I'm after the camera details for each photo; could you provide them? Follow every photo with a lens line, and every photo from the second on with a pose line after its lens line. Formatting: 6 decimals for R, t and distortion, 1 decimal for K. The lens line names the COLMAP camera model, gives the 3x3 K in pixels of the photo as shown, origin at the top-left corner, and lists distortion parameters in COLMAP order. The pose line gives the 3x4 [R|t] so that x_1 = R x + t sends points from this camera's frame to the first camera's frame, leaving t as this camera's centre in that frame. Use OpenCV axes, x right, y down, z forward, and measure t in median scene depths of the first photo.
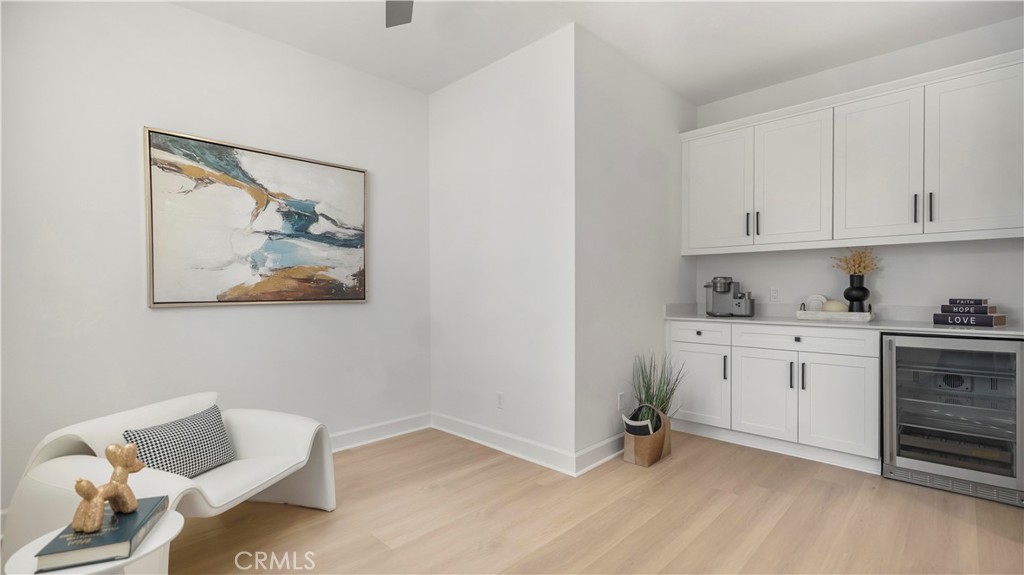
lens RADIAL K [[461.7, 0, 514.6], [0, 461.7, 292.1], [0, 0, 1]] dist [0.000064, -0.000062]
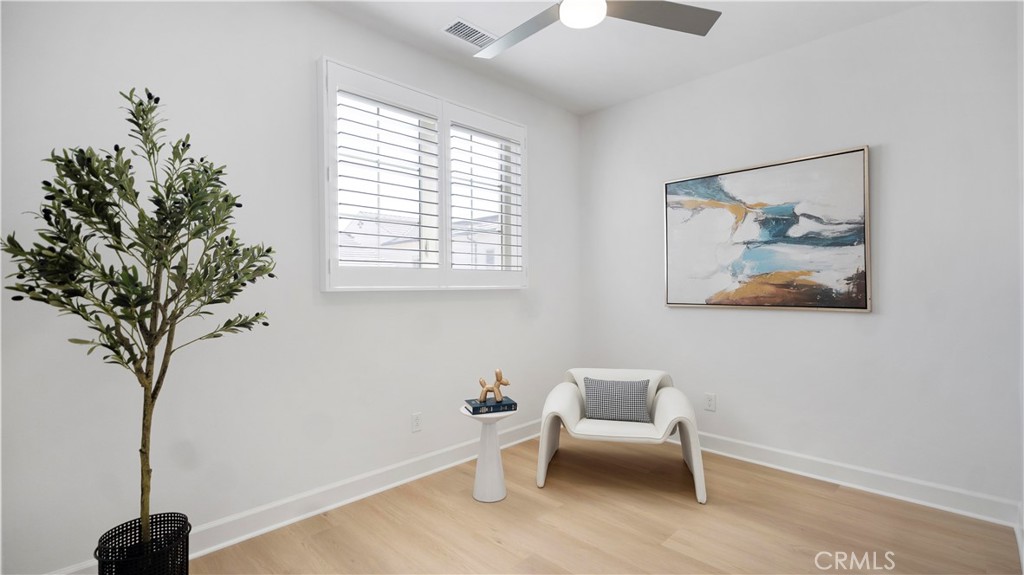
lens RADIAL K [[461.7, 0, 514.7], [0, 461.7, 284.1], [0, 0, 1]] dist [0.000064, -0.000062]
pose [[-0.018379, -0.004920, -0.999819, 0.541938], [-0.003066, 0.999983, -0.004865, -0.023295], [0.999826, 0.002976, -0.018394, 0.459435]]
